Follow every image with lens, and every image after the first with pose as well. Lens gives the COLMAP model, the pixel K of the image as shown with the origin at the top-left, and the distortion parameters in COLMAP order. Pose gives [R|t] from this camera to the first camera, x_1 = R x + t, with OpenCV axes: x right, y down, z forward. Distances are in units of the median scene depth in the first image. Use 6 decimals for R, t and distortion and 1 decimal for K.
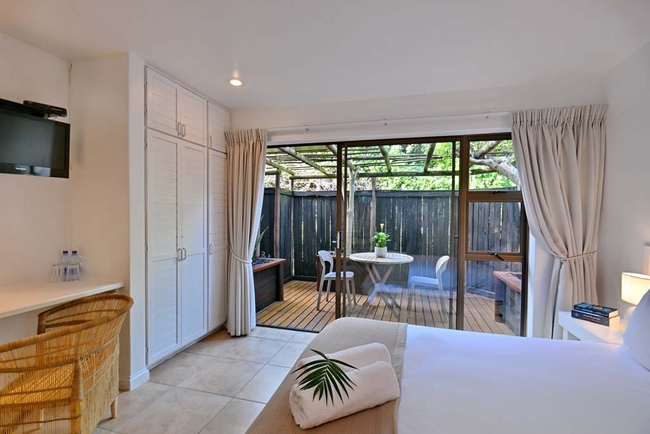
lens RADIAL K [[312.6, 0, 327.9], [0, 312.6, 212.3], [0, 0, 1]] dist [-0.007784, -0.004262]
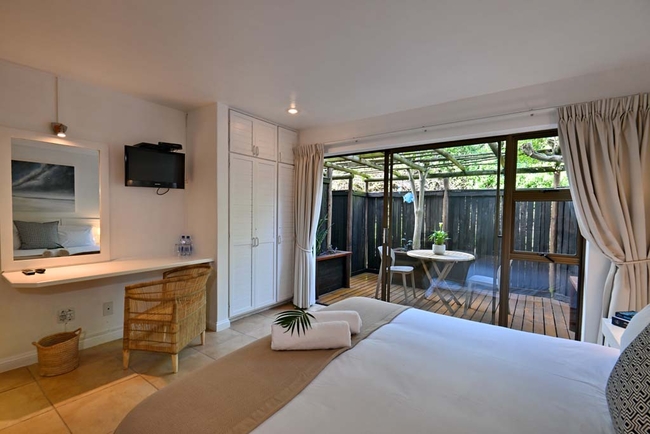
lens RADIAL K [[295.5, 0, 321.4], [0, 295.5, 212.2], [0, 0, 1]] dist [-0.009889, -0.003321]
pose [[0.938933, 0.003349, -0.344084, 0.210269], [-0.002750, 0.999994, 0.002230, 0.000951], [0.344089, -0.001148, 0.938936, -0.097716]]
